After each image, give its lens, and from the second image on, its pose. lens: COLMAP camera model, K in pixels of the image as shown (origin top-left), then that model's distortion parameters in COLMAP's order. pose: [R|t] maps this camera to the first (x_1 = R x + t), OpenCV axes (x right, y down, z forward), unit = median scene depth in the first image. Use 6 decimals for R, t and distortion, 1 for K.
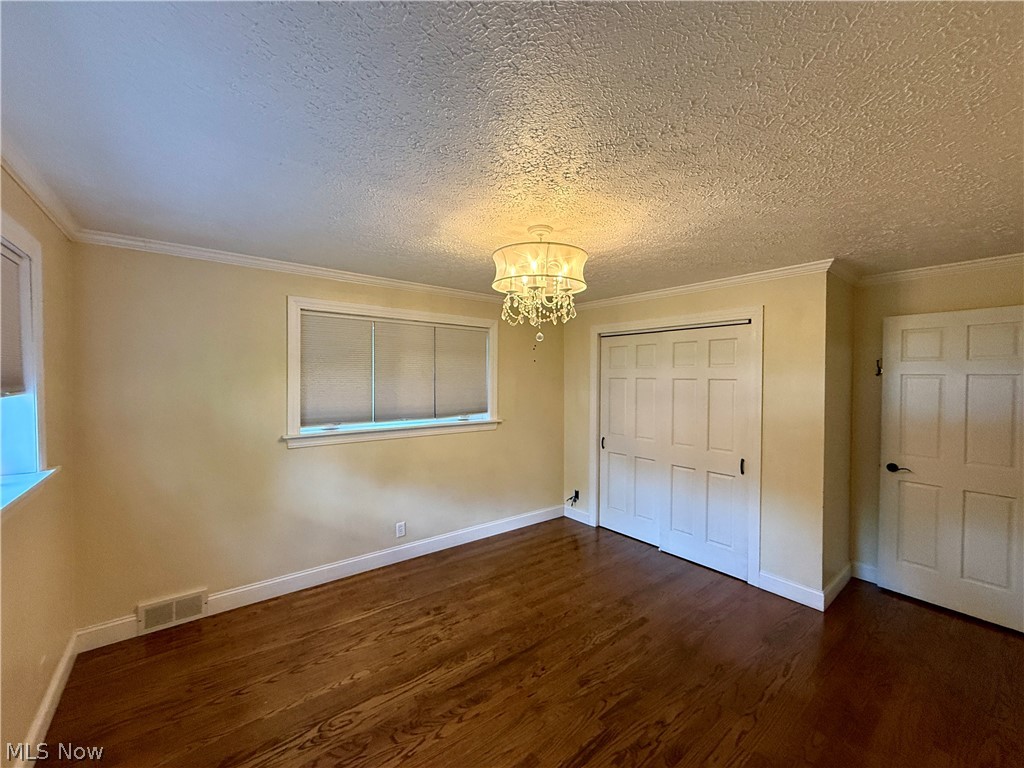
lens RADIAL K [[407.3, 0, 510.9], [0, 407.3, 383.6], [0, 0, 1]] dist [-0.001458, 0.000295]
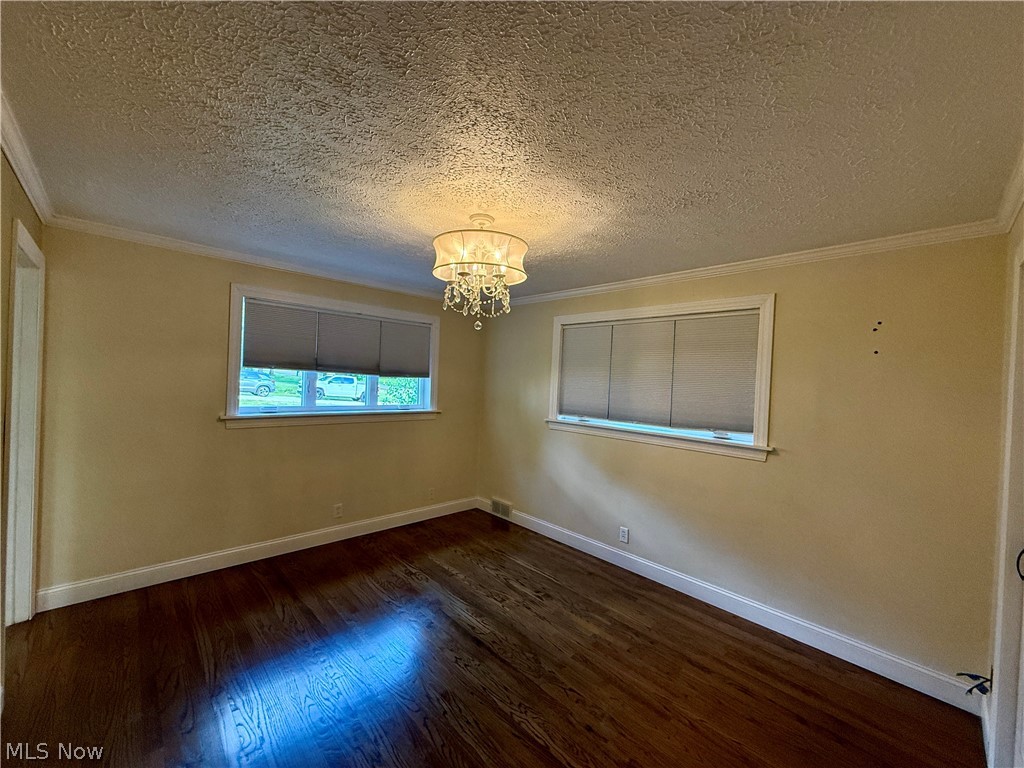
lens RADIAL K [[407.3, 0, 510.9], [0, 407.3, 383.6], [0, 0, 1]] dist [-0.001458, 0.000295]
pose [[0.093565, 0.004321, -0.995604, 0.765237], [-0.059012, 0.998257, -0.001213, 0.017854], [0.993863, 0.058866, 0.093656, 0.707821]]
